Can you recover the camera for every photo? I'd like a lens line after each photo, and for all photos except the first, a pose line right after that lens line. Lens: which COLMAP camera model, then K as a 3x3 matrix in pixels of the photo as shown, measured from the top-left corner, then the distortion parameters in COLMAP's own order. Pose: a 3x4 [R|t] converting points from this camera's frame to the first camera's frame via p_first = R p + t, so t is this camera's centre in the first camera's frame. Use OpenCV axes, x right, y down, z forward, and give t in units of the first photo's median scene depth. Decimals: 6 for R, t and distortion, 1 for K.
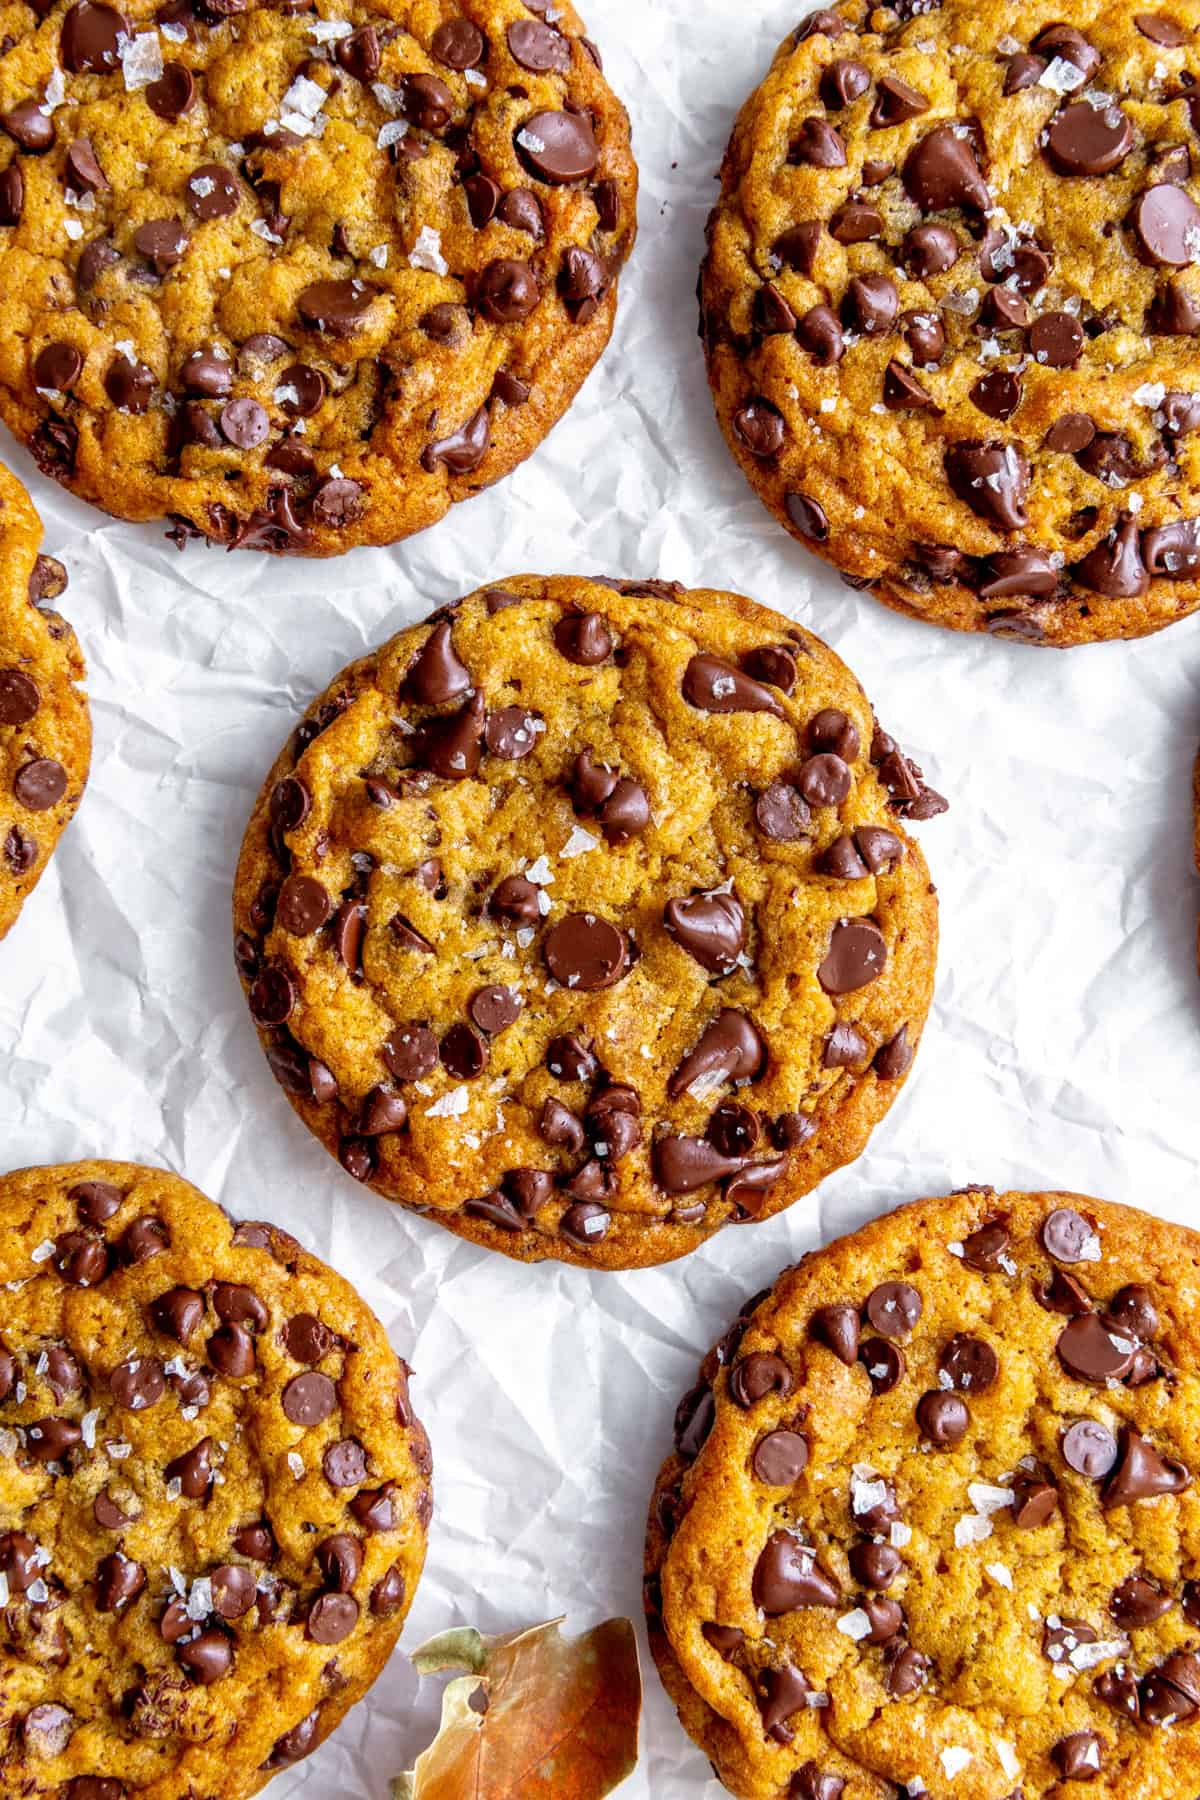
lens RADIAL K [[2327.3, 0, 596.3], [0, 2327.3, 896.4], [0, 0, 1]] dist [-0.024241, 0.000000]
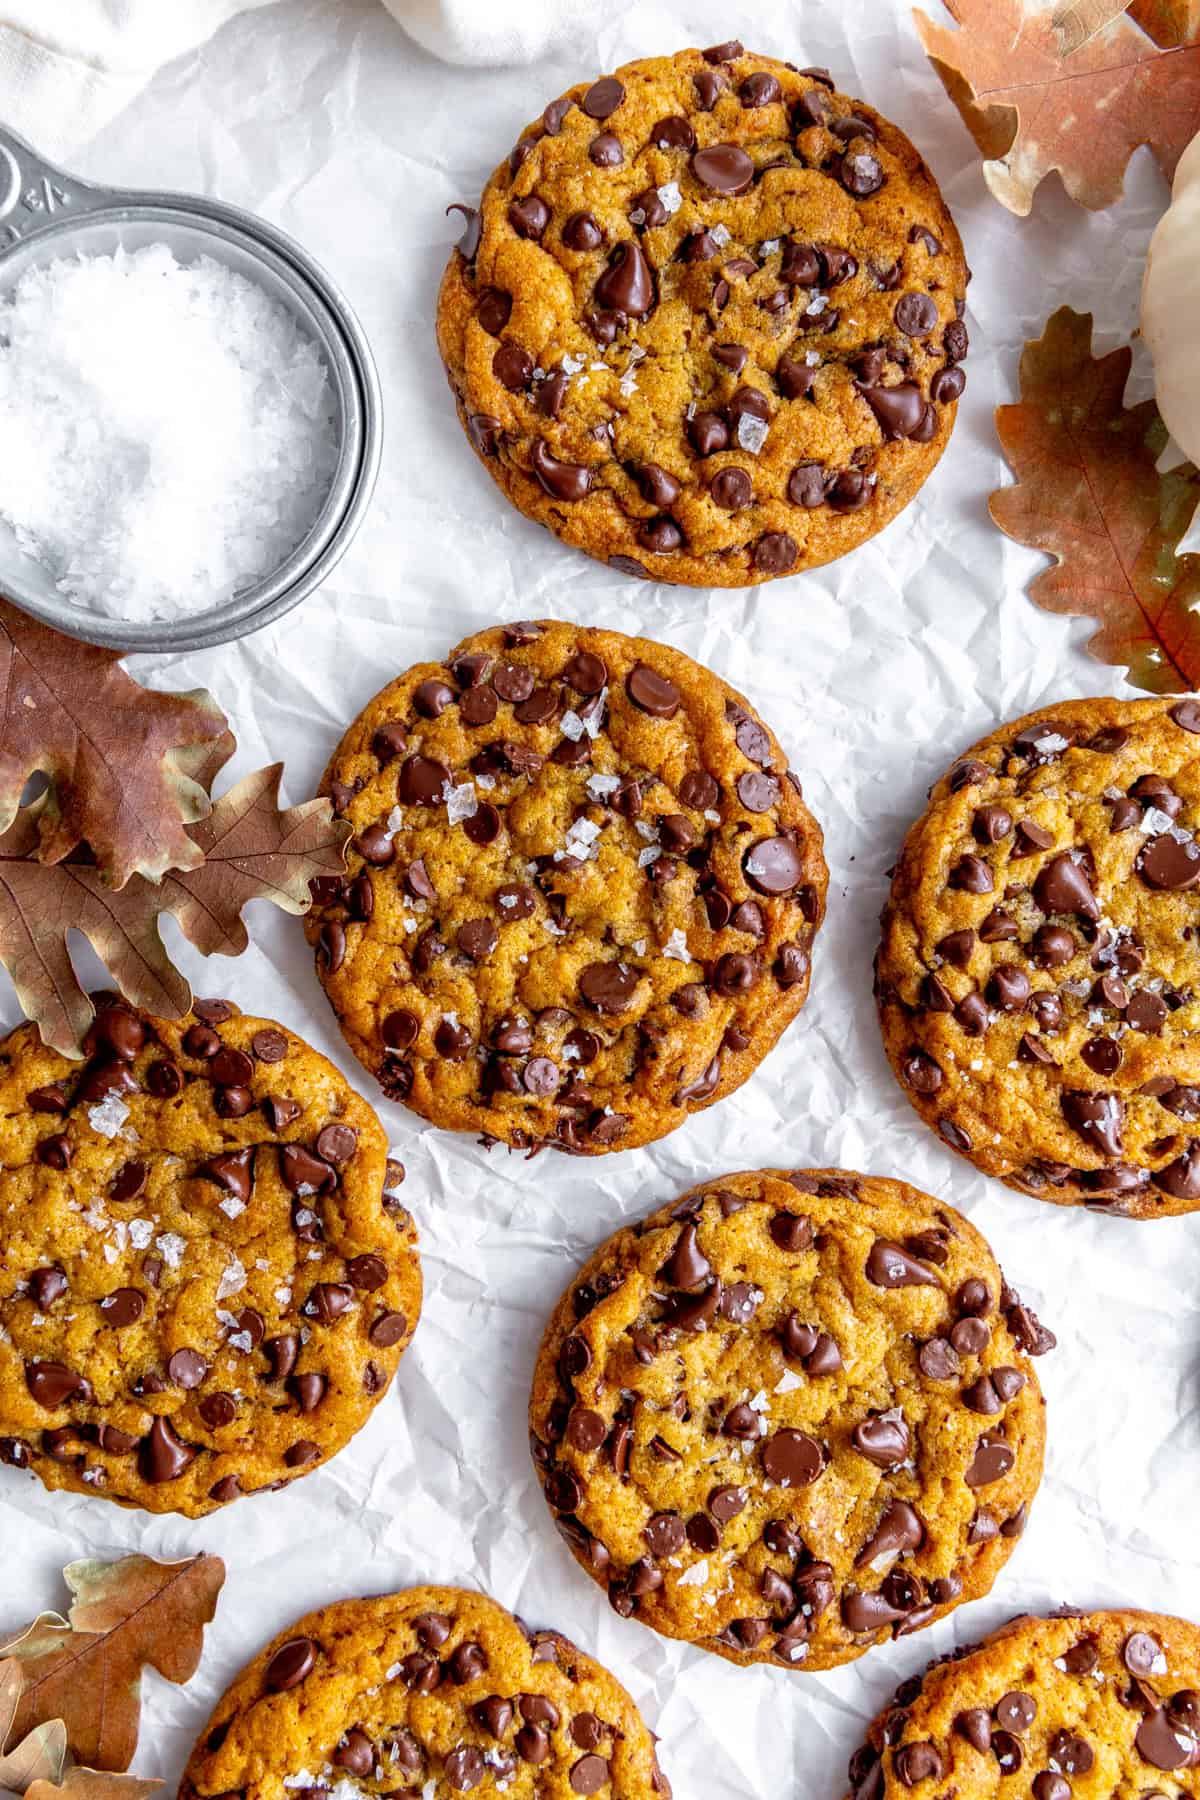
lens RADIAL K [[1594.5, 0, 602.1], [0, 1594.5, 905.1], [0, 0, 1]] dist [-0.025459, 0.025261]
pose [[0.999988, -0.003076, -0.003859, -0.111653], [0.003211, 0.999371, 0.035304, -0.333518], [0.003748, -0.035316, 0.999369, 0.082886]]
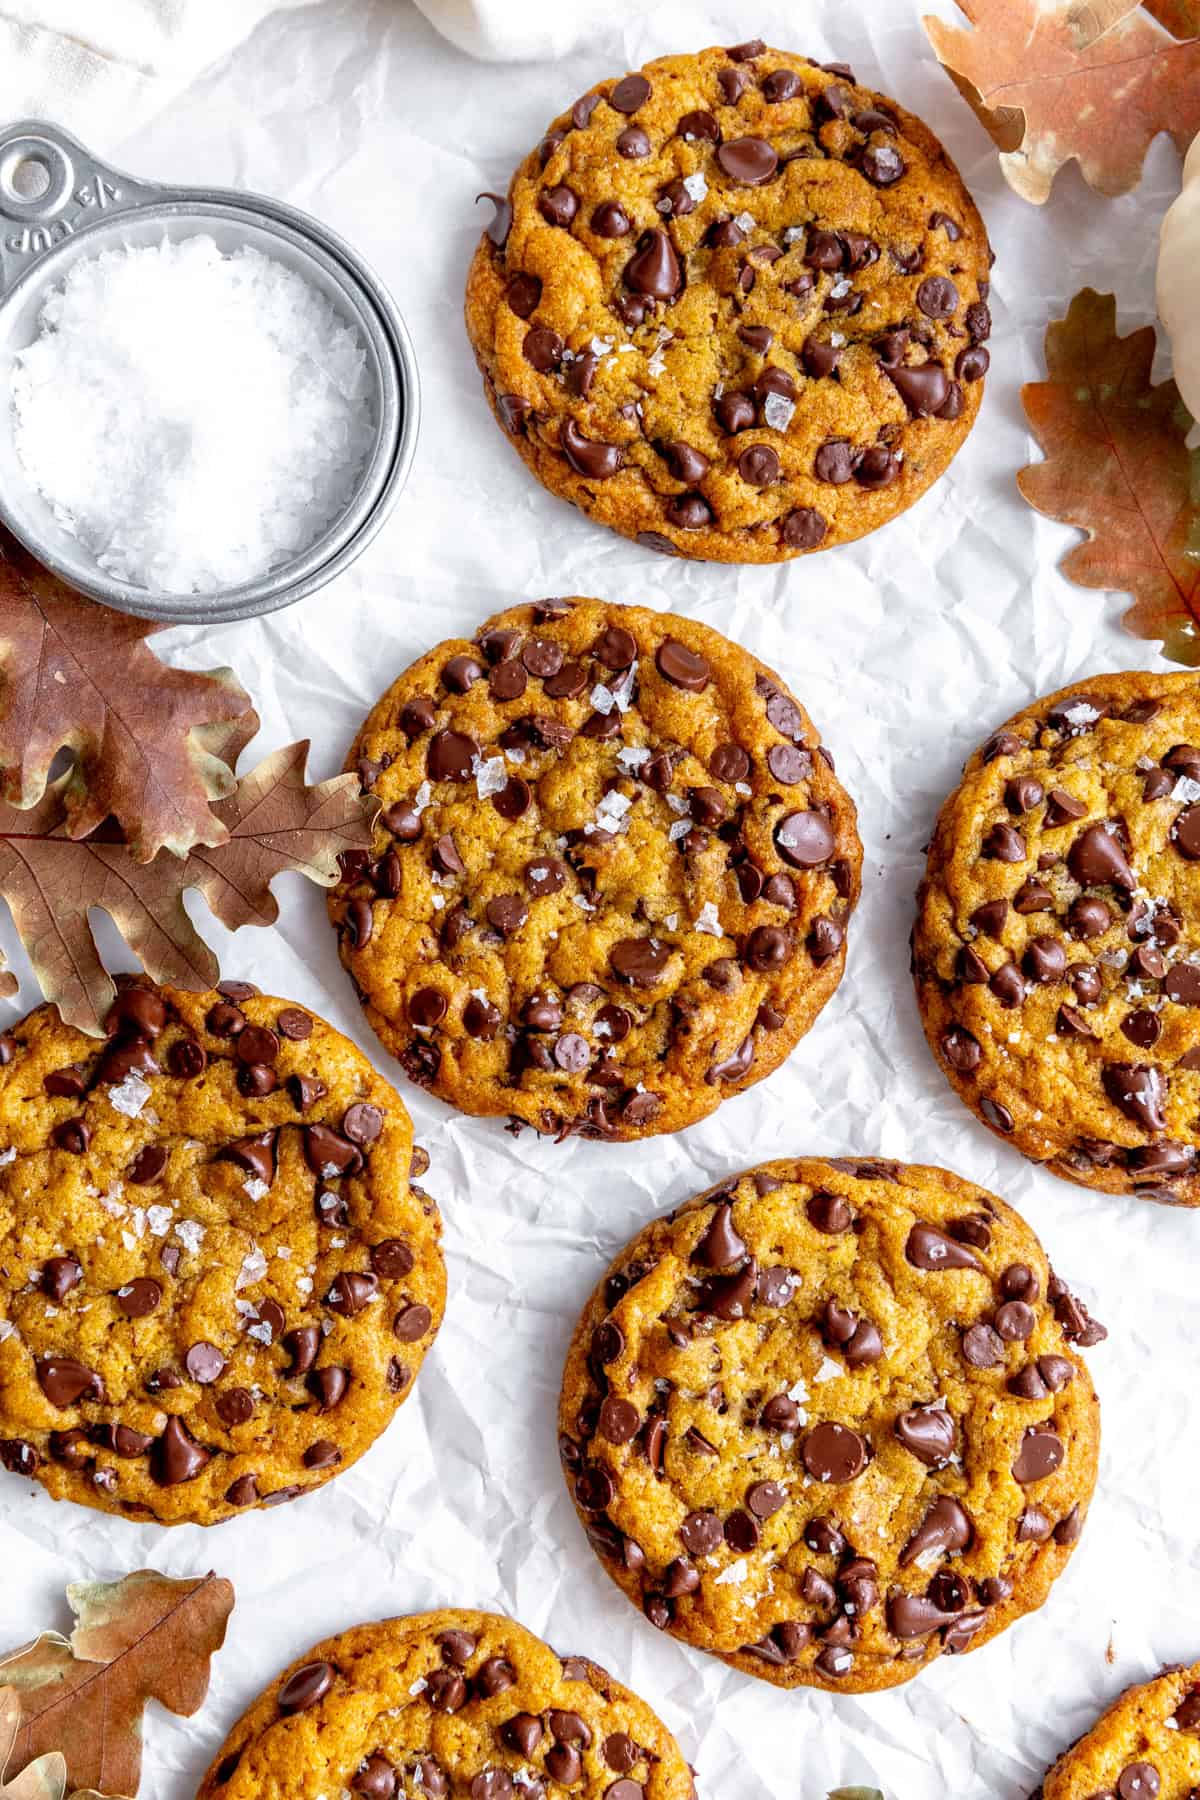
lens RADIAL K [[2454.7, 0, 598.5], [0, 2454.7, 900.8], [0, 0, 1]] dist [-0.029332, 0.000000]
pose [[0.999957, -0.007601, -0.005228, -0.127597], [0.007295, 0.998392, -0.056219, -0.210367], [0.005647, 0.056179, 0.998405, -0.394833]]
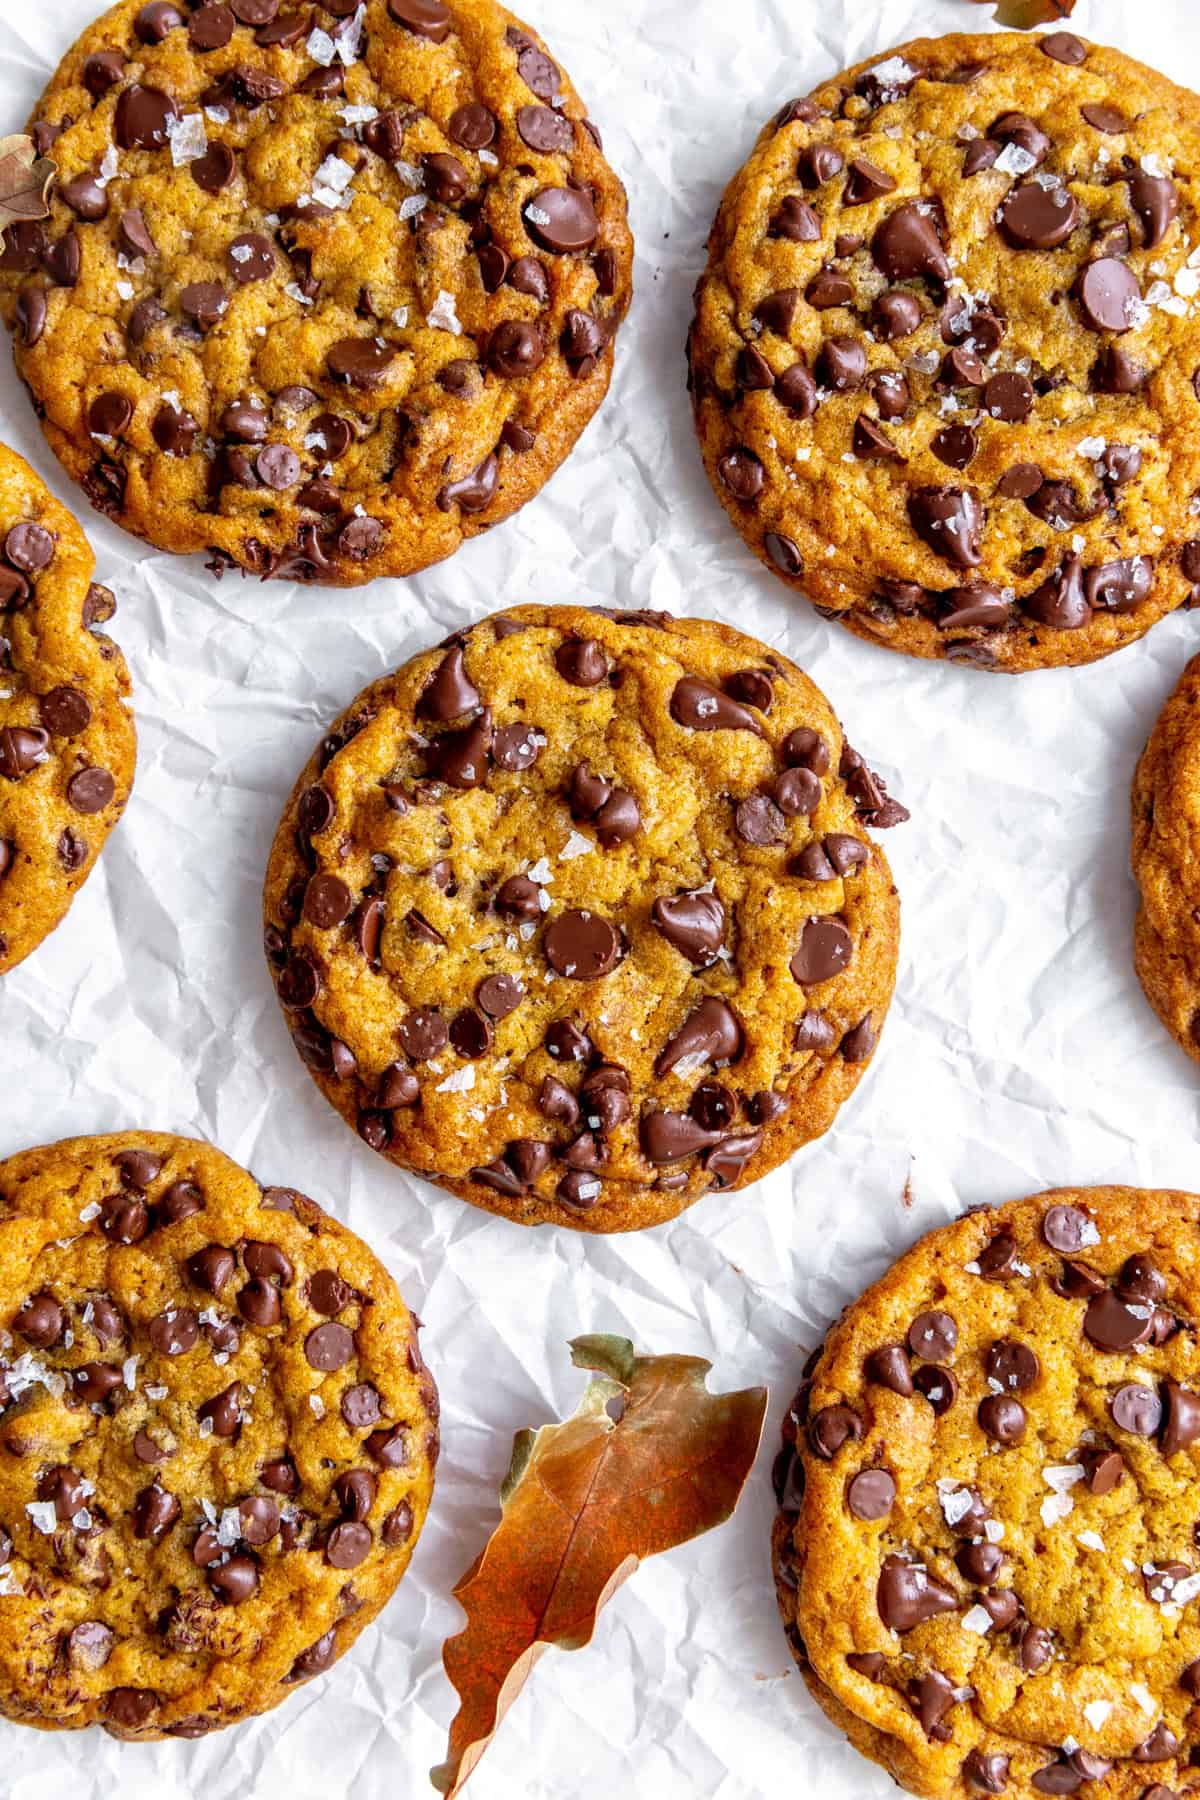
lens RADIAL K [[2327.3, 0, 599.8], [0, 2327.3, 902.3], [0, 0, 1]] dist [-0.024241, 0.000000]
pose [[0.999974, 0.007025, 0.001856, 0.001987], [-0.007016, 0.999965, -0.004536, 0.008624], [-0.001888, 0.004523, 0.999988, -0.110019]]
